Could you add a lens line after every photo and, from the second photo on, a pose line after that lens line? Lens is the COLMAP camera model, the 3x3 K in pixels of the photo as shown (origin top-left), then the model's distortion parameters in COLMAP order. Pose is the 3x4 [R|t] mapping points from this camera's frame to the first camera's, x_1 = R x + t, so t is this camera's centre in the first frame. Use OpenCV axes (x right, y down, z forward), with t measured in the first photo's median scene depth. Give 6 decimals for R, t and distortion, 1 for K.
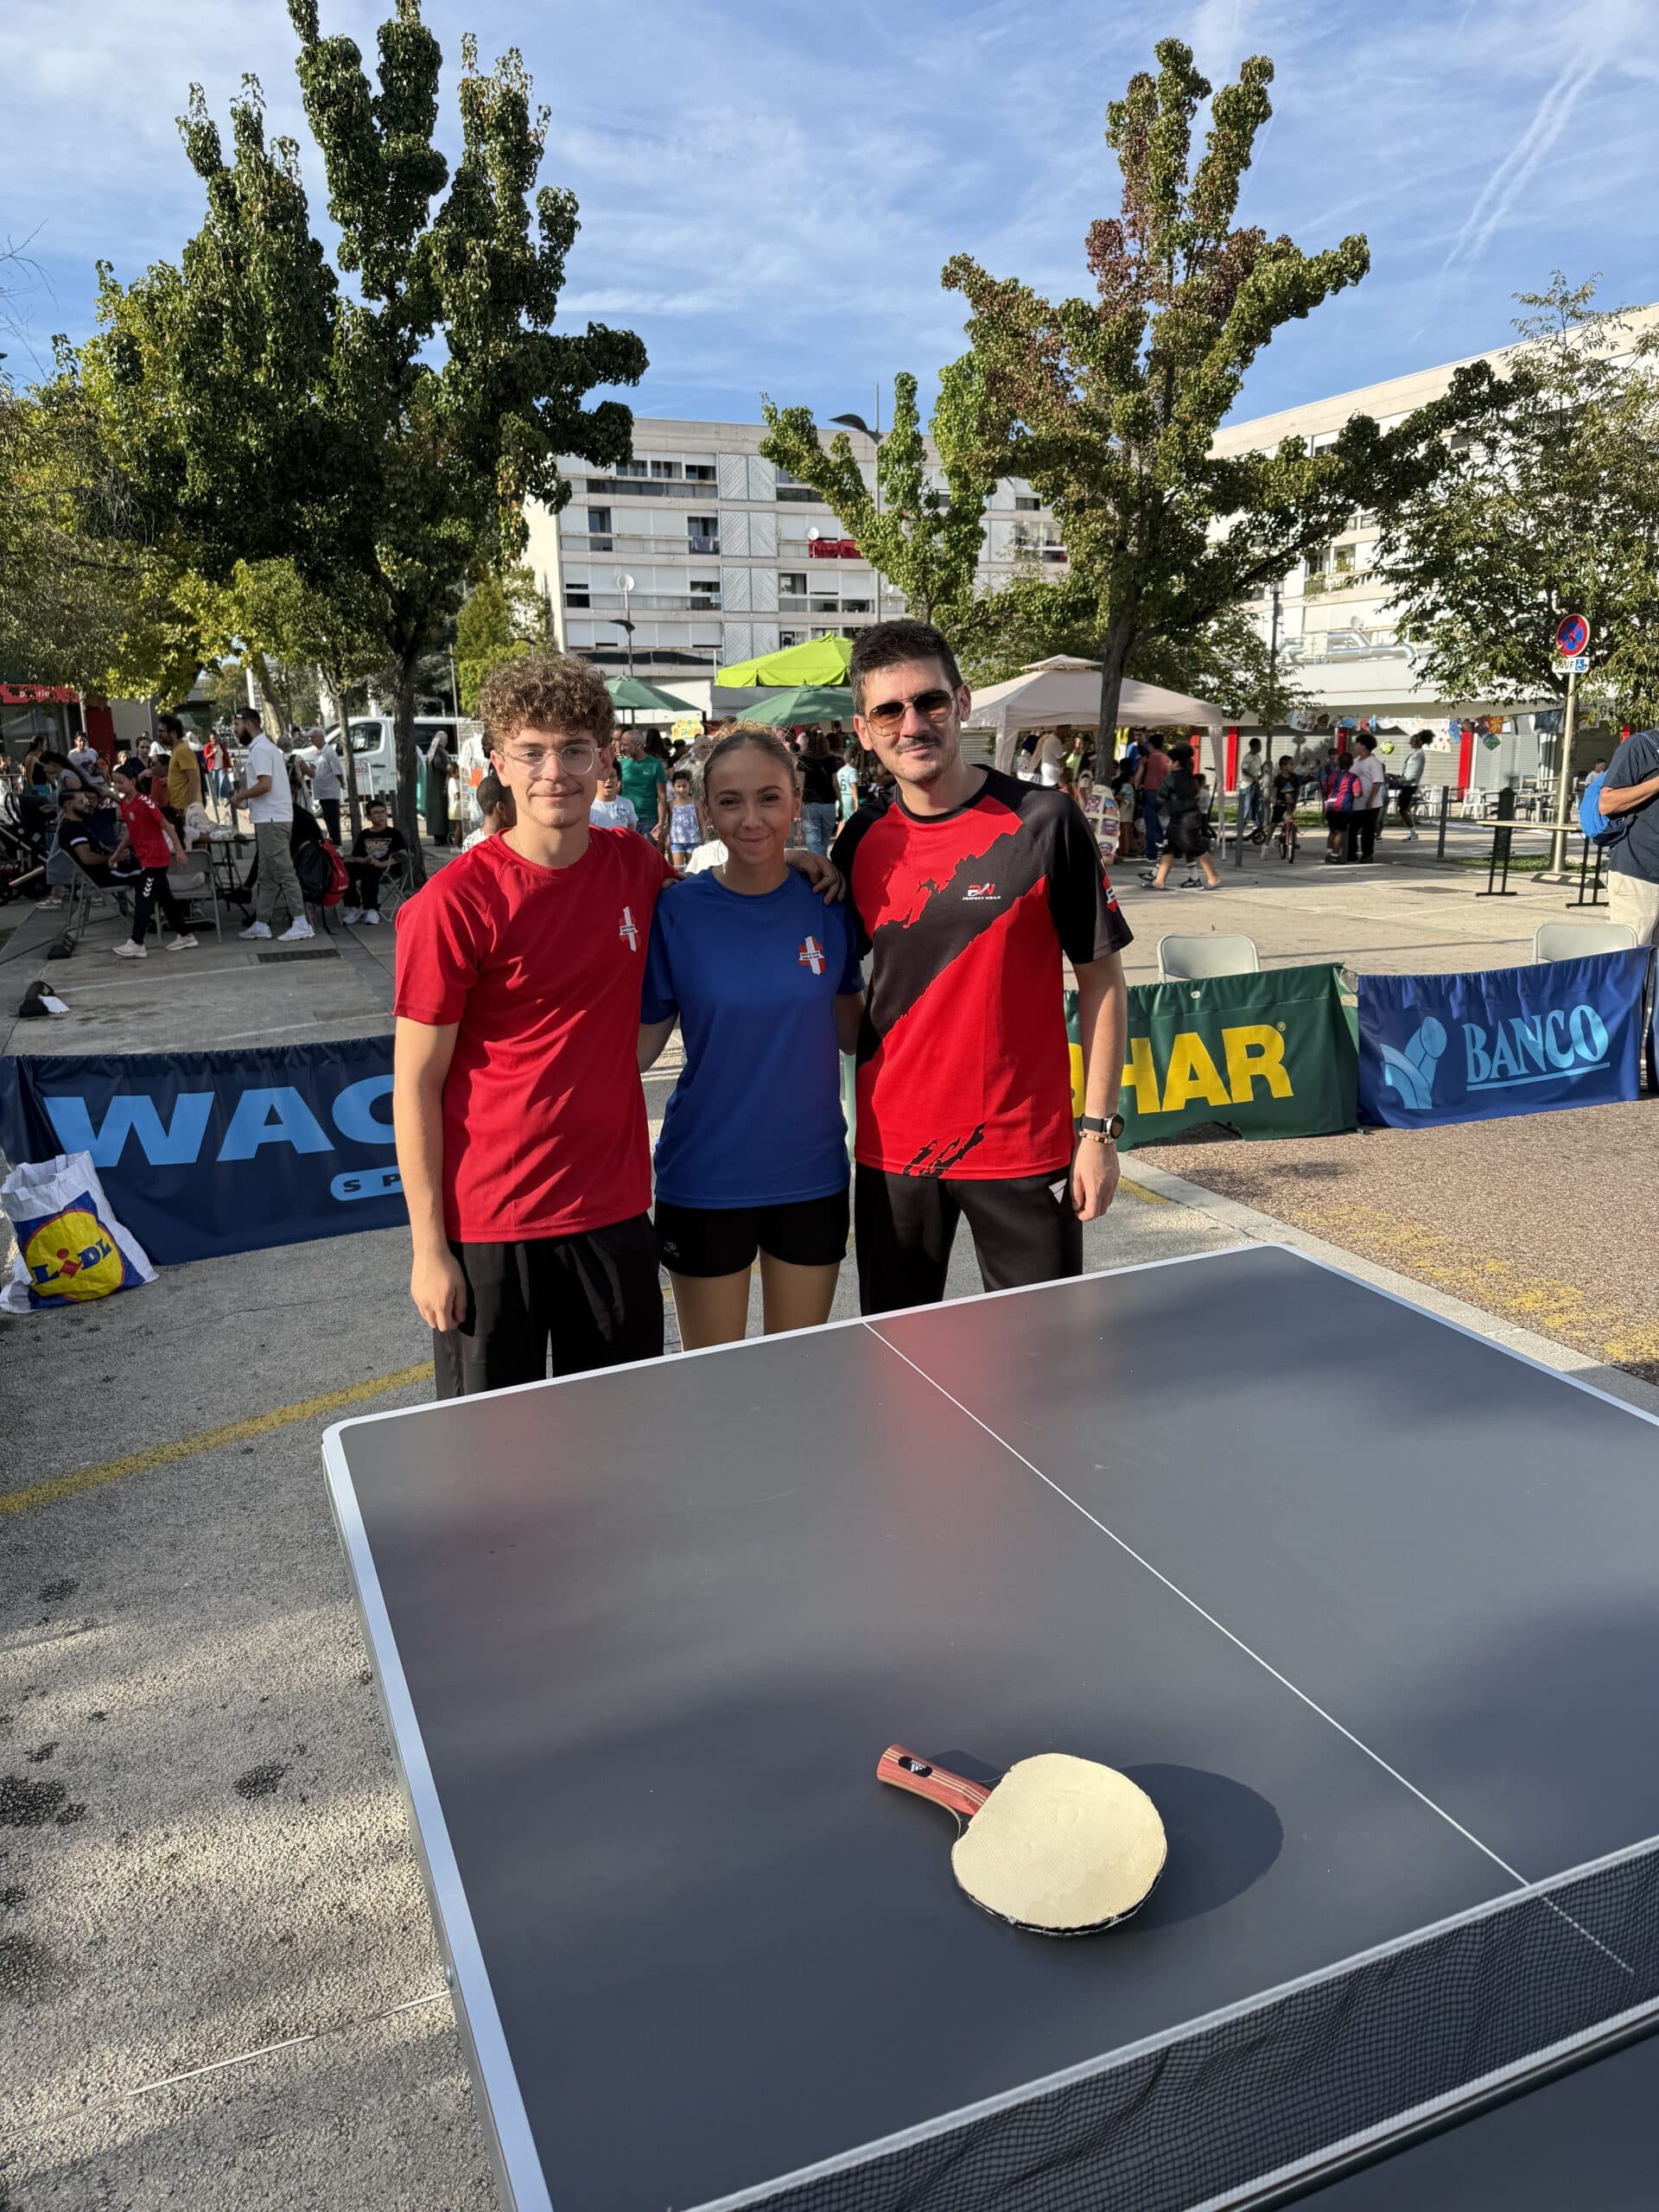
lens RADIAL K [[1548.3, 0, 824.4], [0, 1548.3, 1097.7], [0, 0, 1]] dist [0.036747, -0.045932]
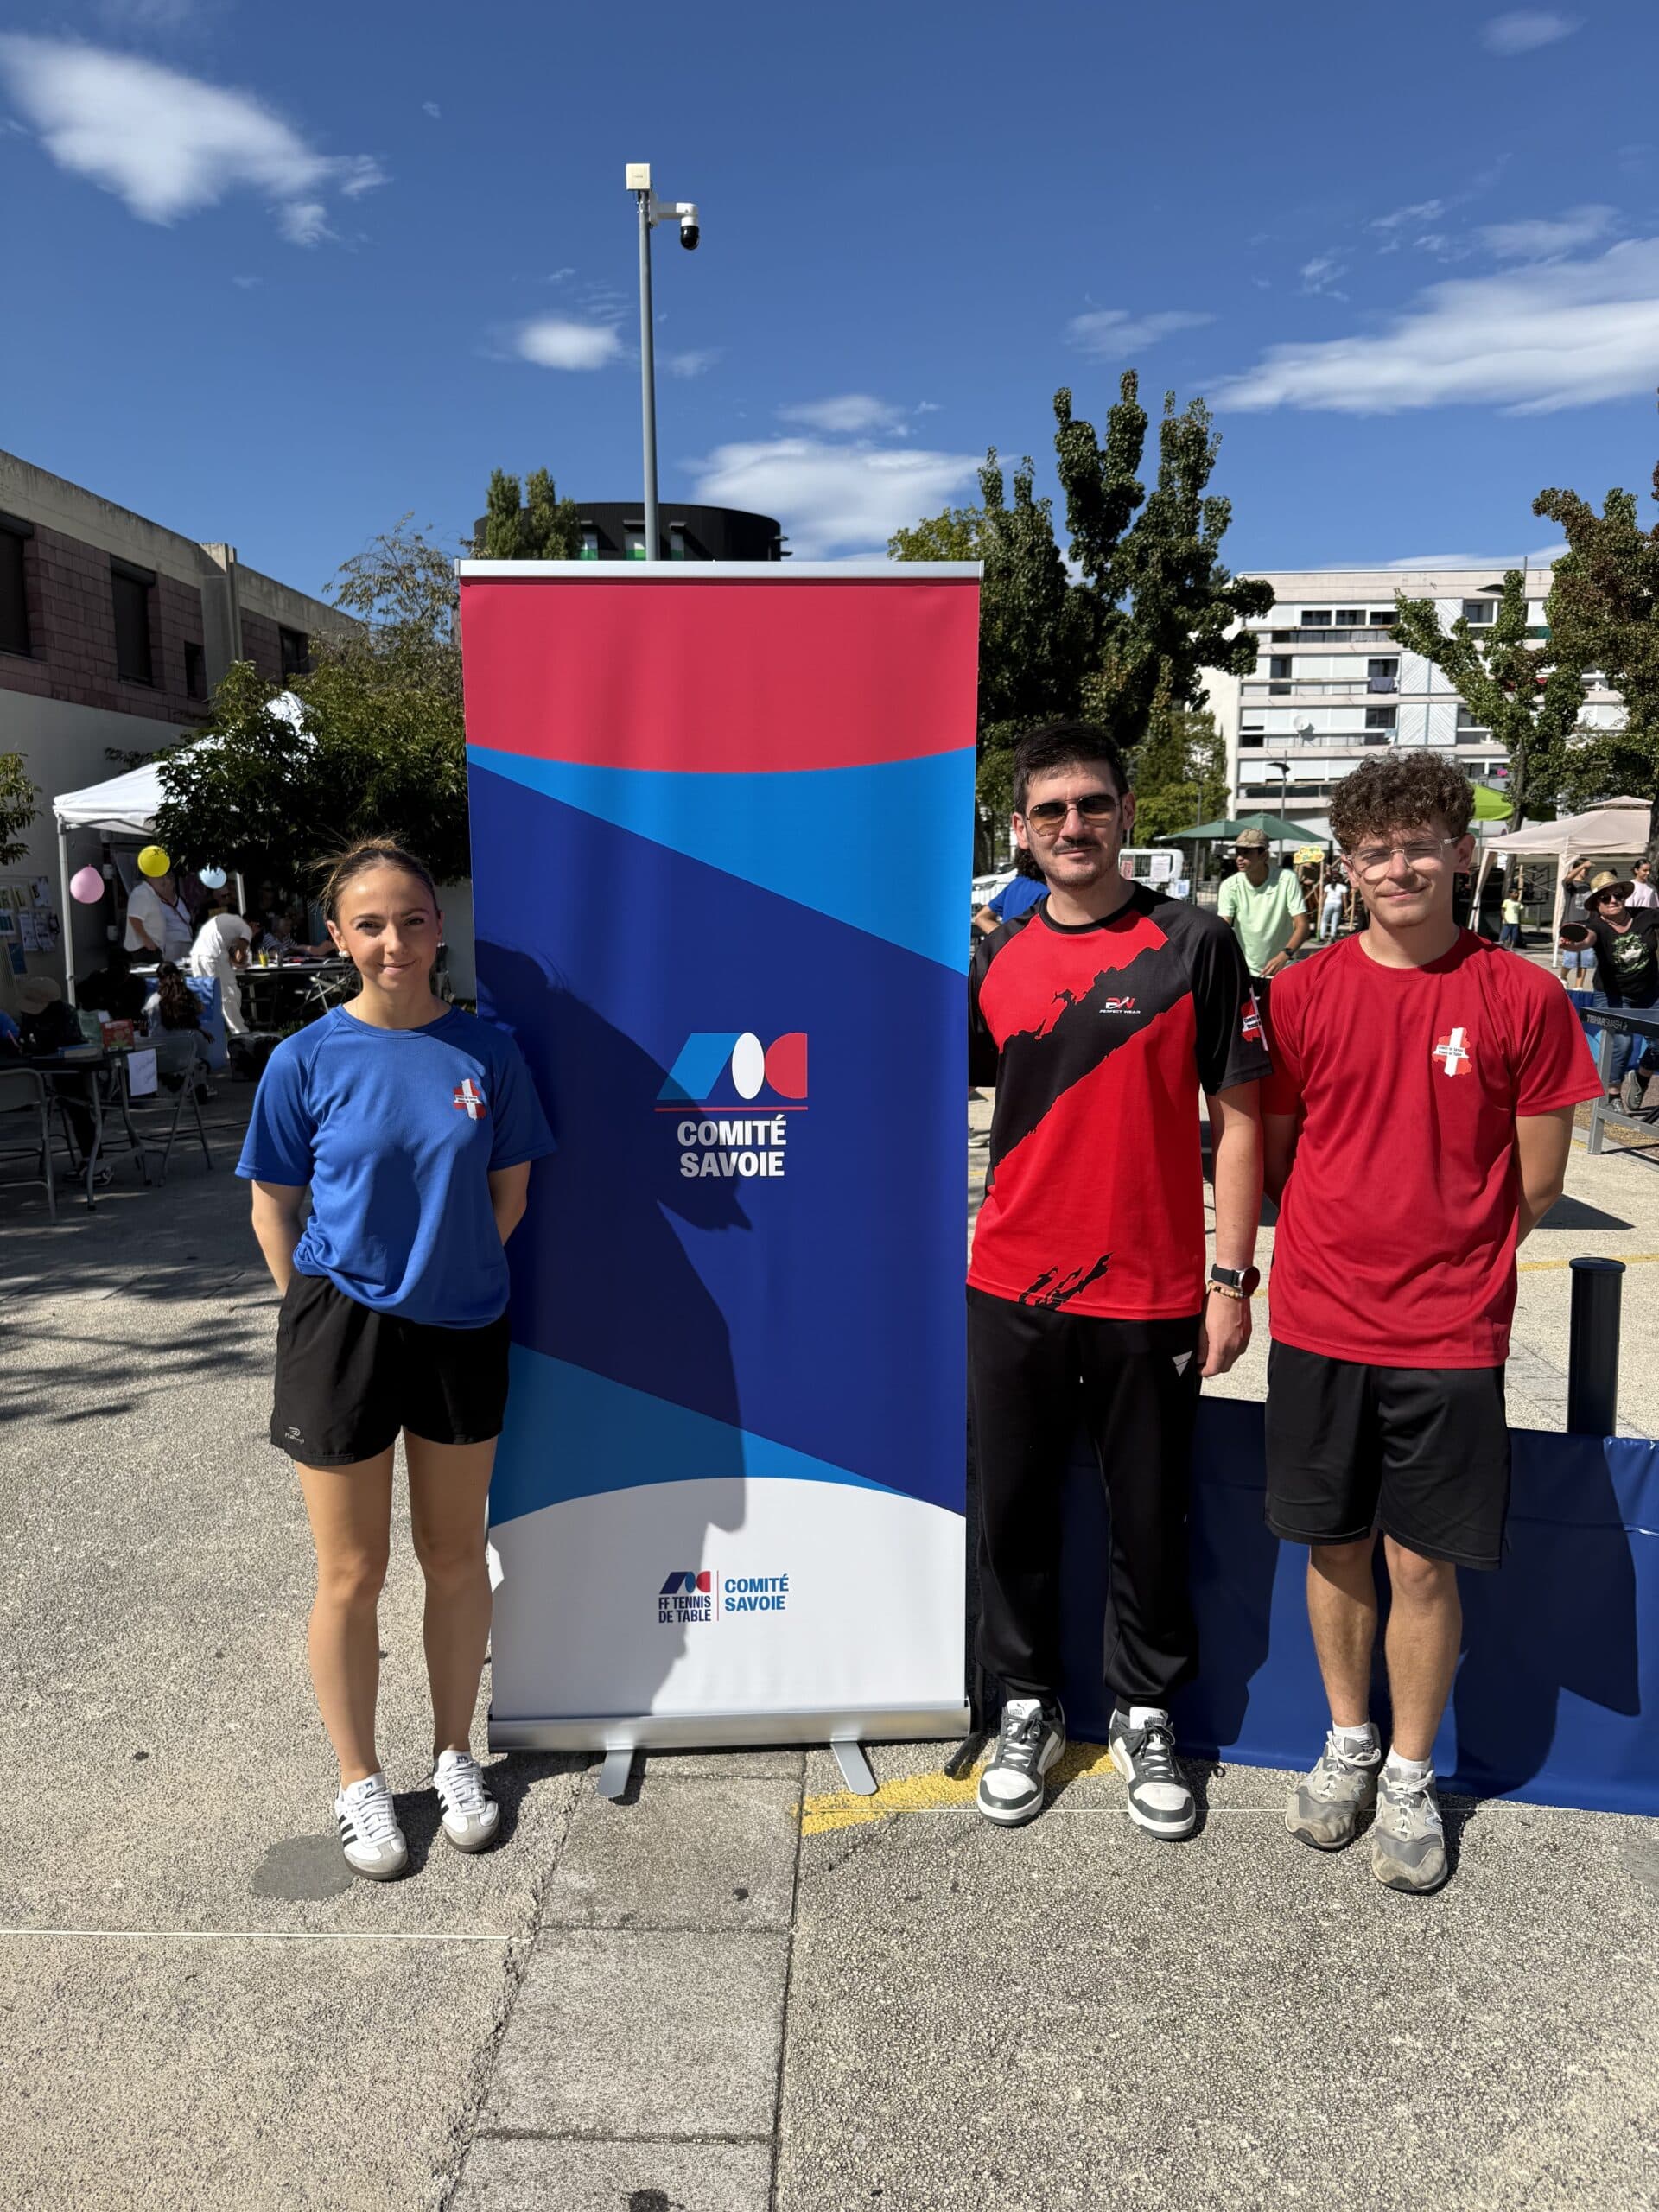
lens RADIAL K [[1548.3, 0, 815.9], [0, 1548.3, 1124.5], [0, 0, 1]] dist [0.036747, -0.045932]
pose [[0.910898, 0.076334, -0.405510, 0.116718], [-0.102274, 0.993841, -0.042657, 0.104505], [0.399756, 0.080329, 0.913095, -0.420813]]
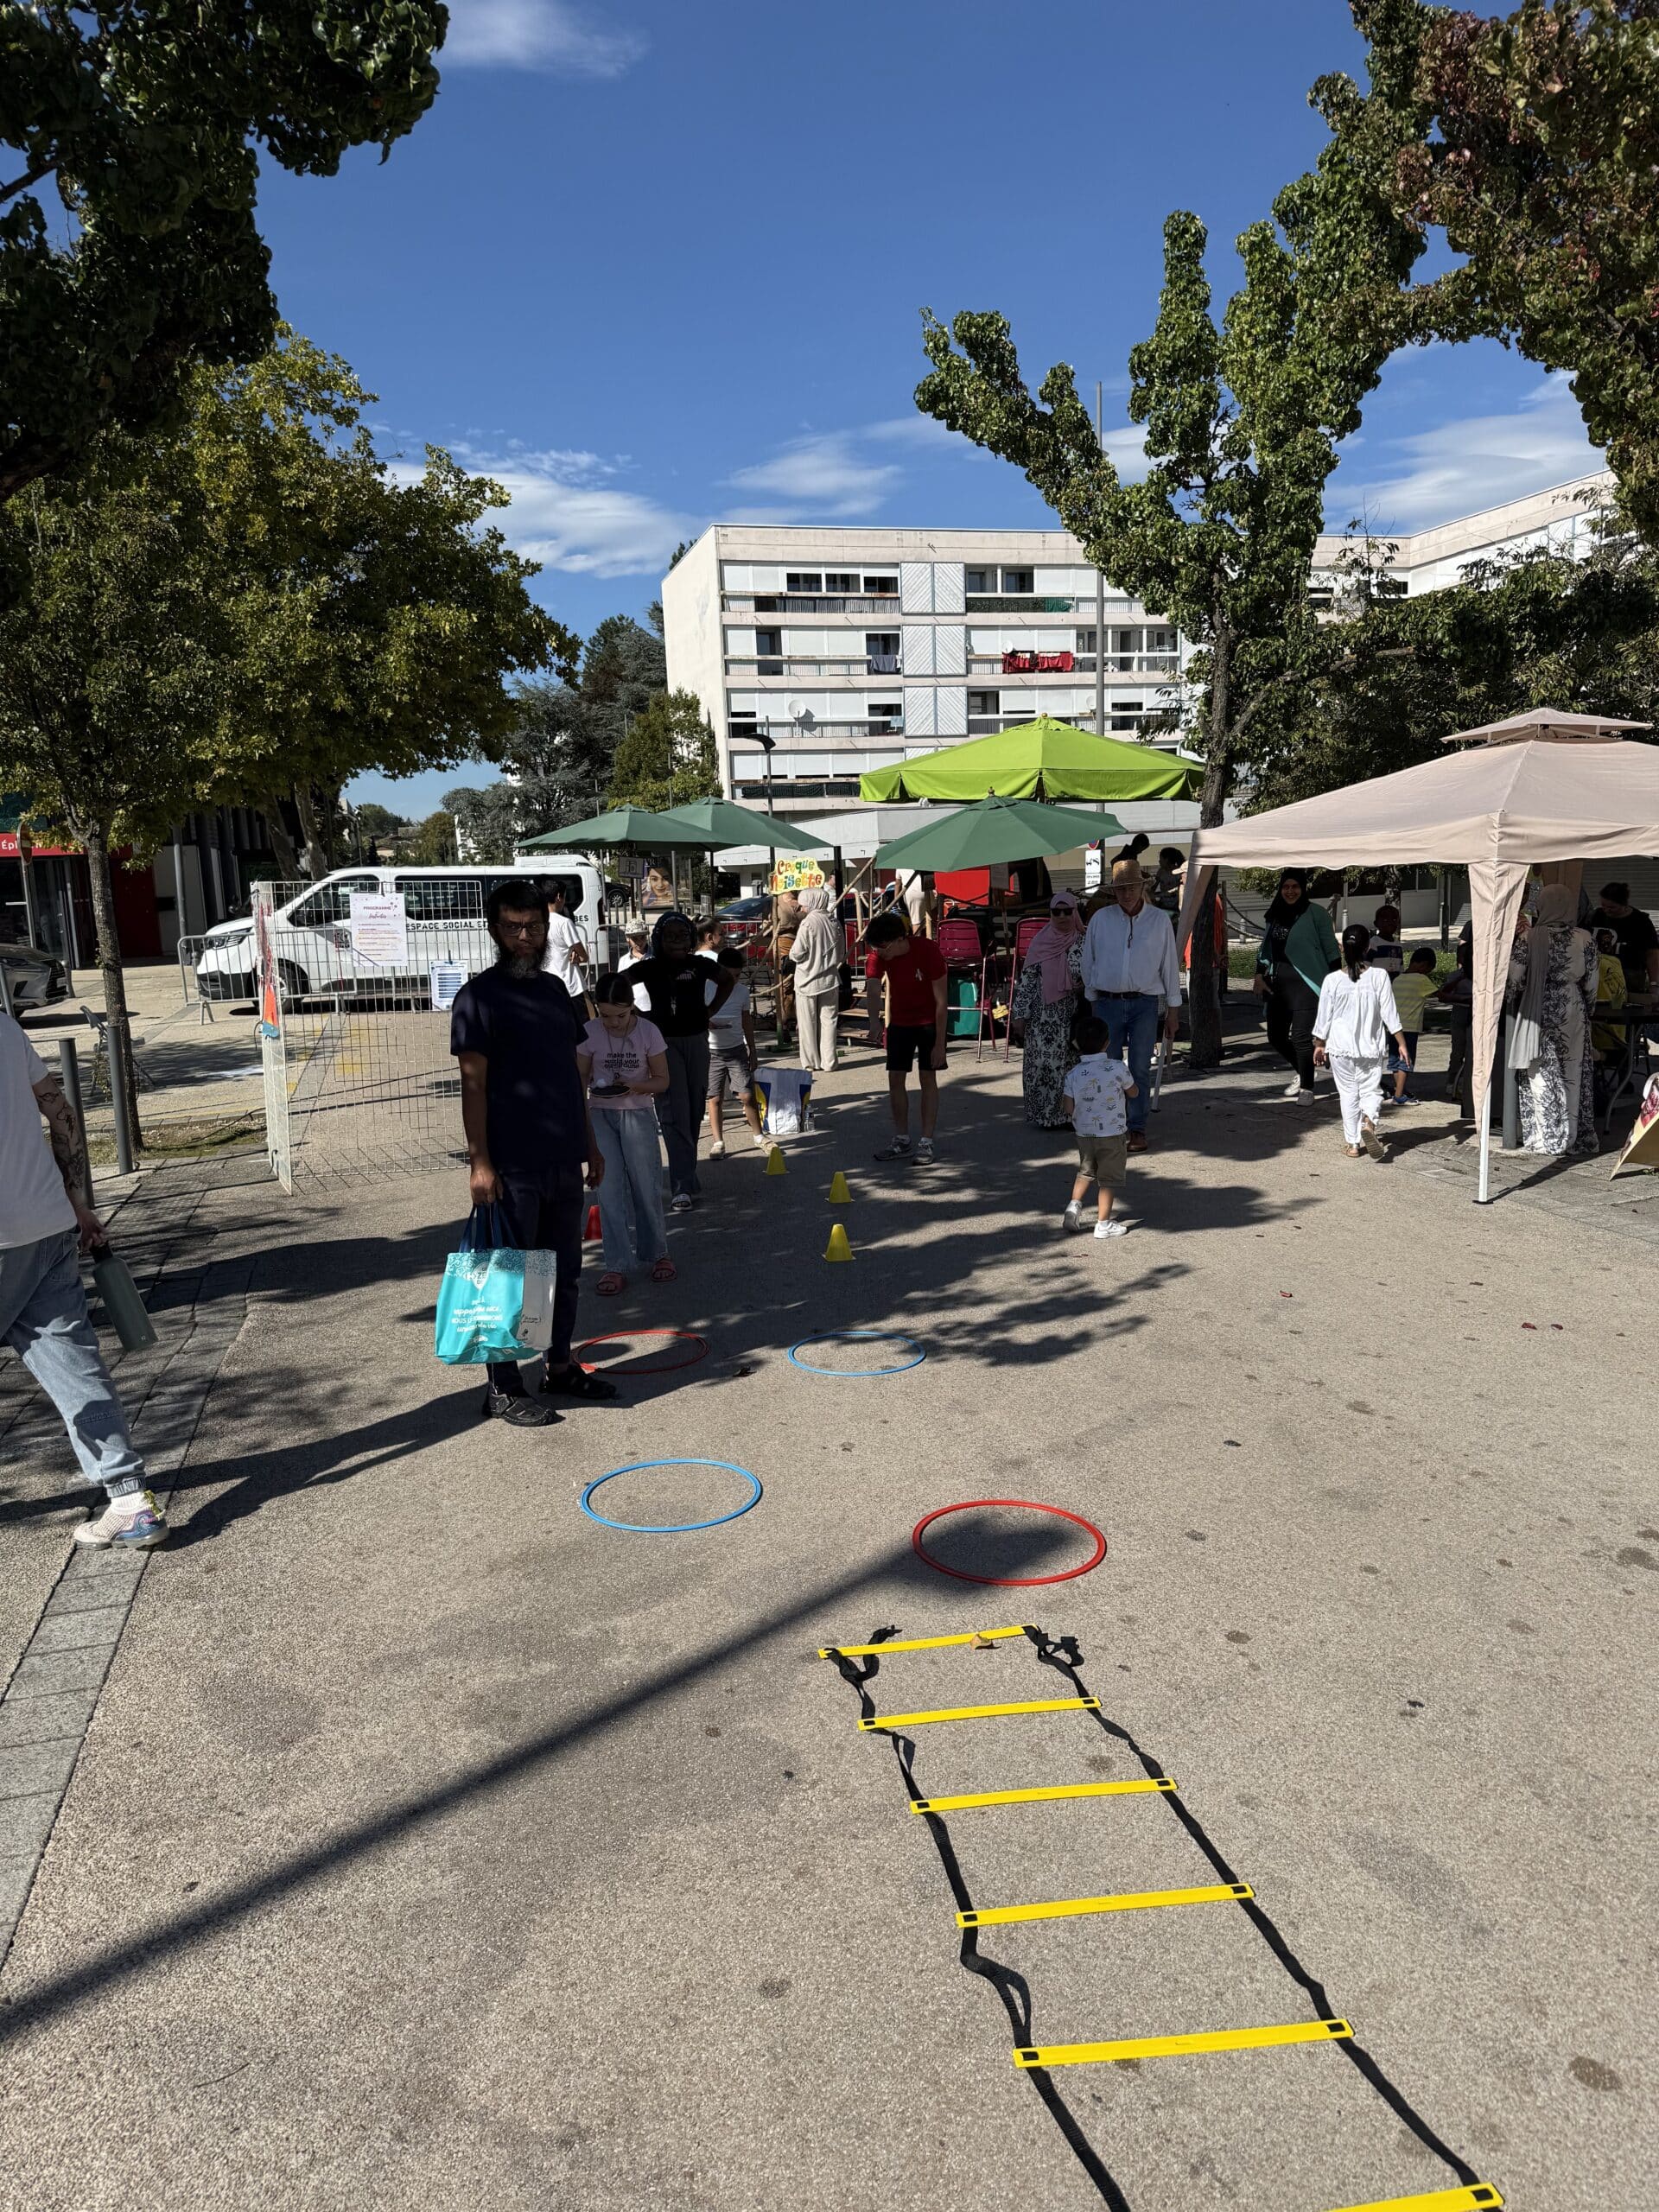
lens RADIAL K [[1548.3, 0, 842.1], [0, 1548.3, 1105.7], [0, 0, 1]] dist [0.036747, -0.045932]
pose [[0.993614, -0.003016, -0.112790, -0.006610], [-0.005814, 0.996946, -0.077871, -0.168840], [0.112681, 0.078030, 0.990563, 0.684572]]
